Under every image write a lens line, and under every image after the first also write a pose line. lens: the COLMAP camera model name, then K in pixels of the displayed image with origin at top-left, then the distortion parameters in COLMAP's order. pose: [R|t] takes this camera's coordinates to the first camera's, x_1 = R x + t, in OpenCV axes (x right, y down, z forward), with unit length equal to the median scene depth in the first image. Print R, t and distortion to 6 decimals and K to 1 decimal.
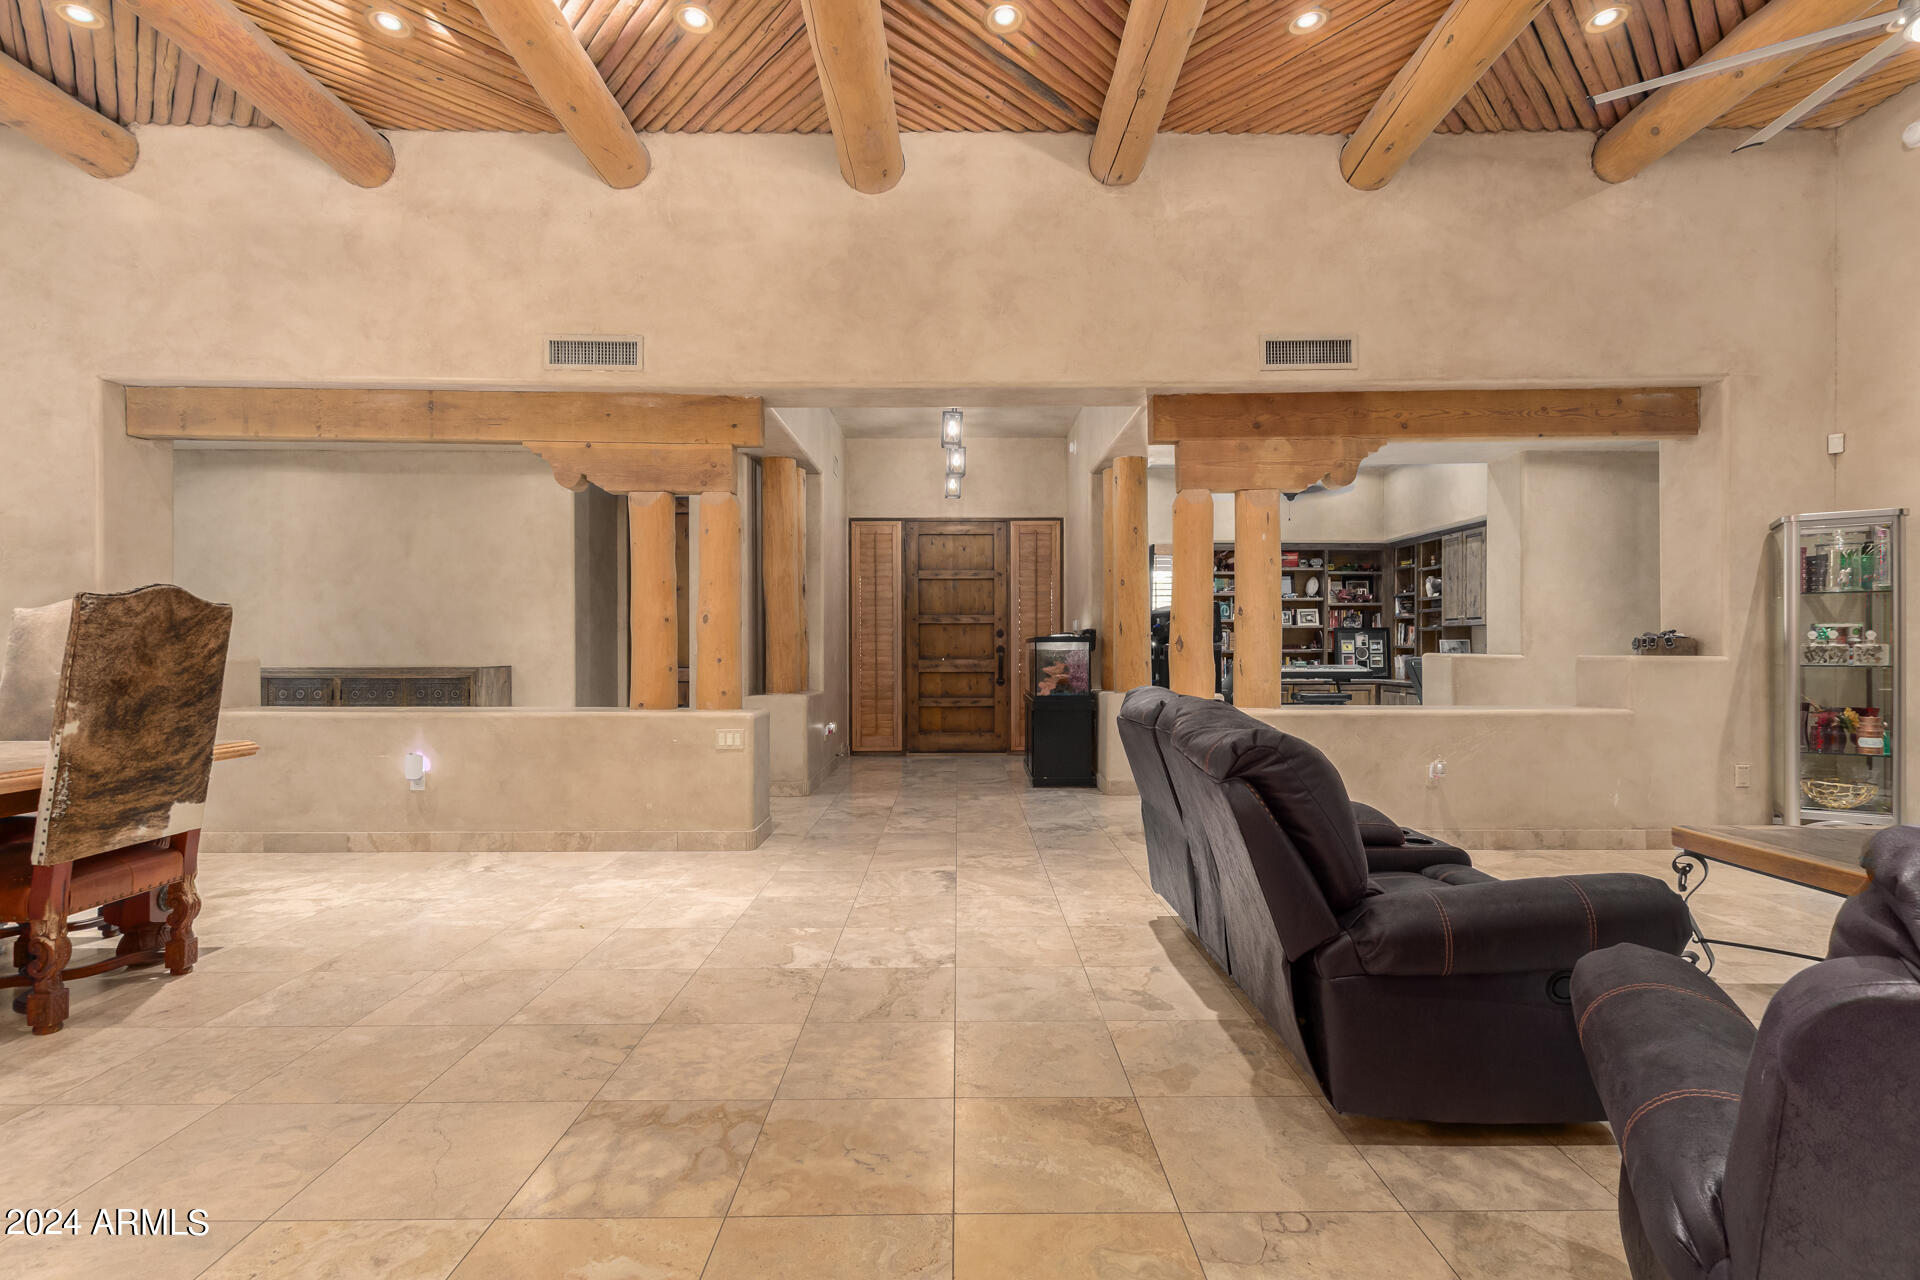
lens RADIAL K [[879.7, 0, 964.9], [0, 879.7, 648.6], [0, 0, 1]] dist [0.011285, -0.005269]
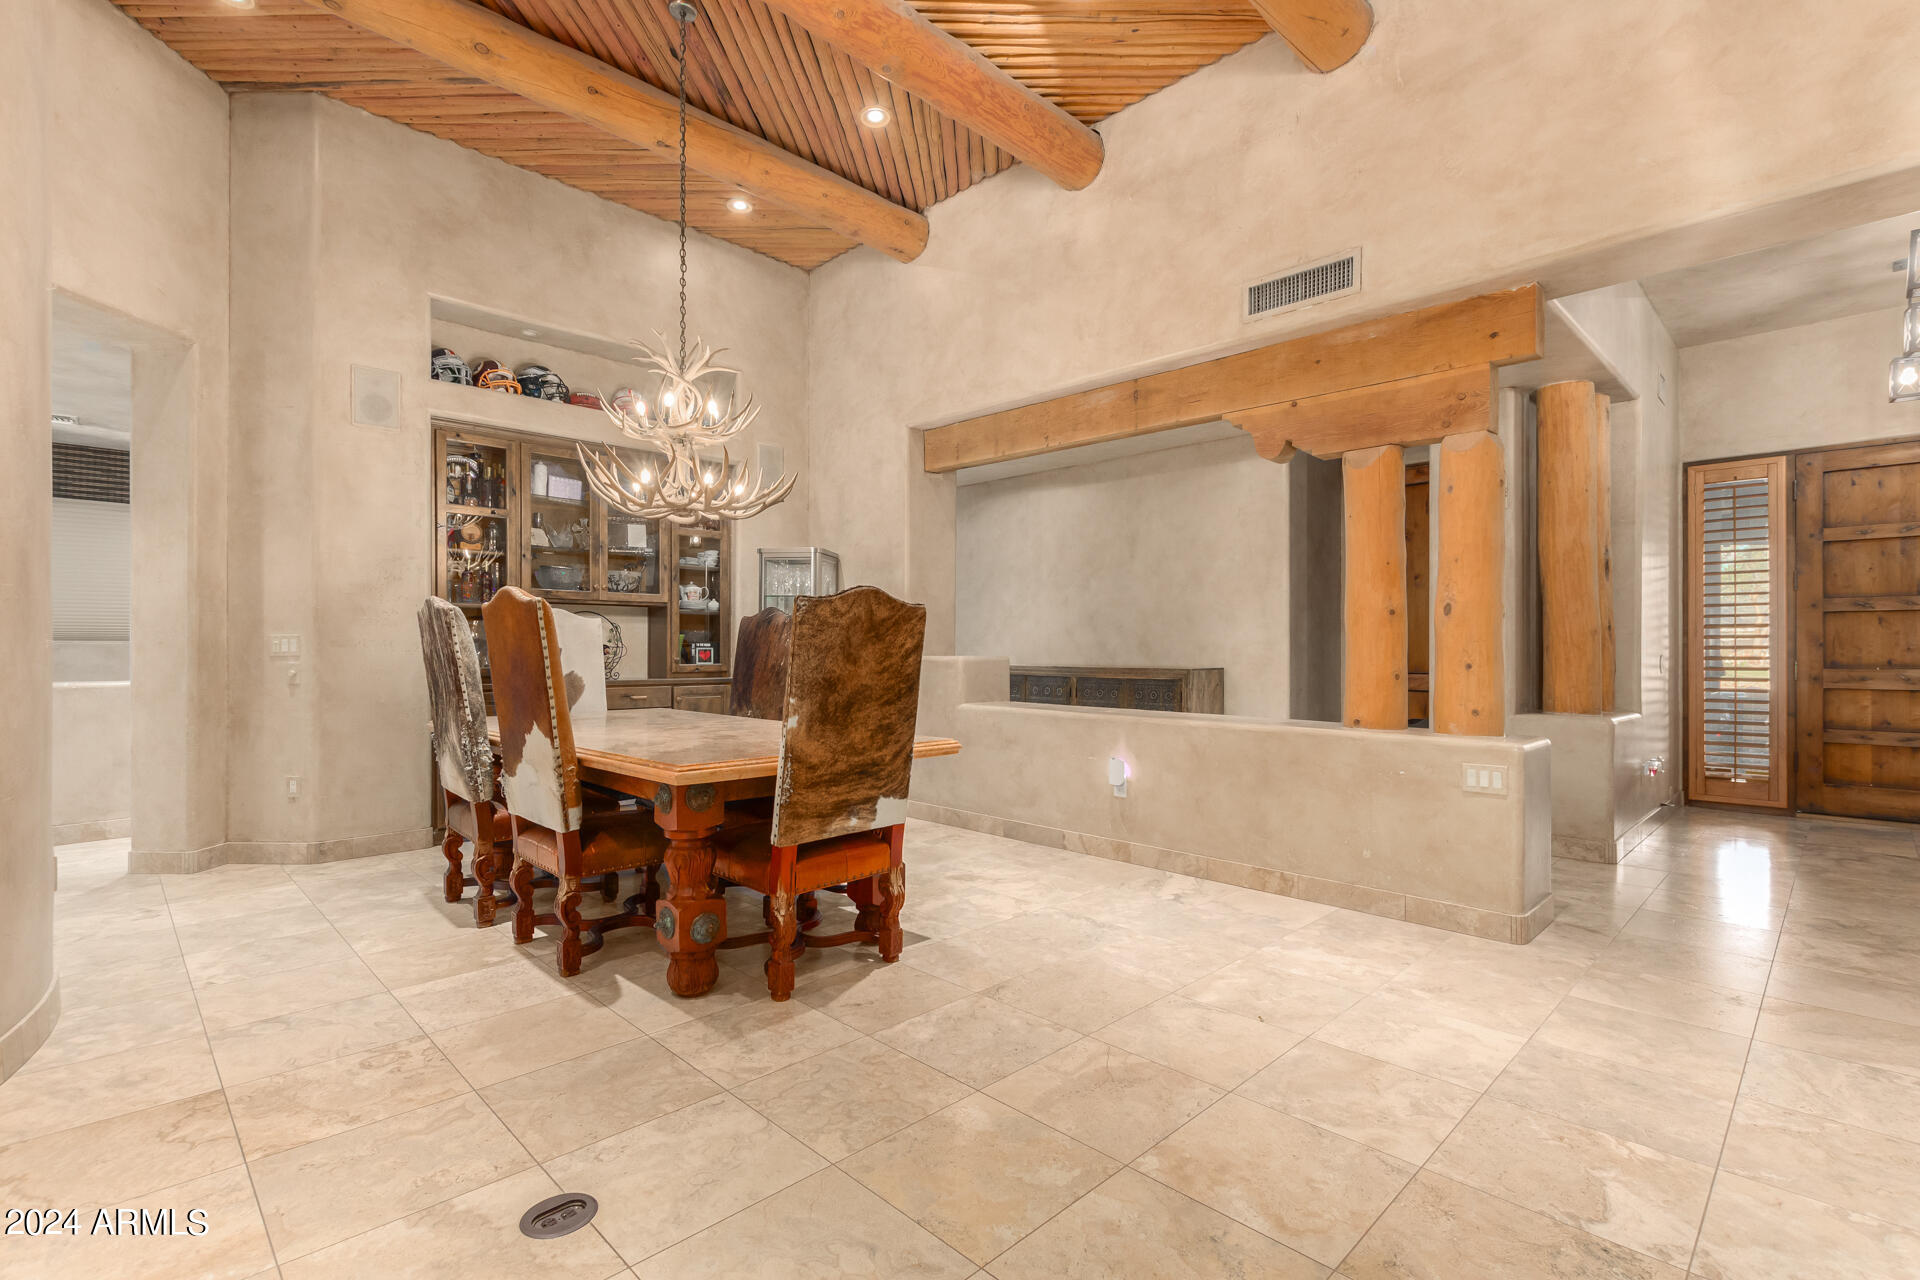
lens RADIAL K [[879.7, 0, 964.9], [0, 879.7, 648.6], [0, 0, 1]] dist [0.011285, -0.005269]
pose [[0.697032, 0.001460, -0.717039, -0.051929], [-0.002775, 0.999996, -0.000661, 0.000382], [0.717035, 0.002450, 0.697033, 0.214966]]
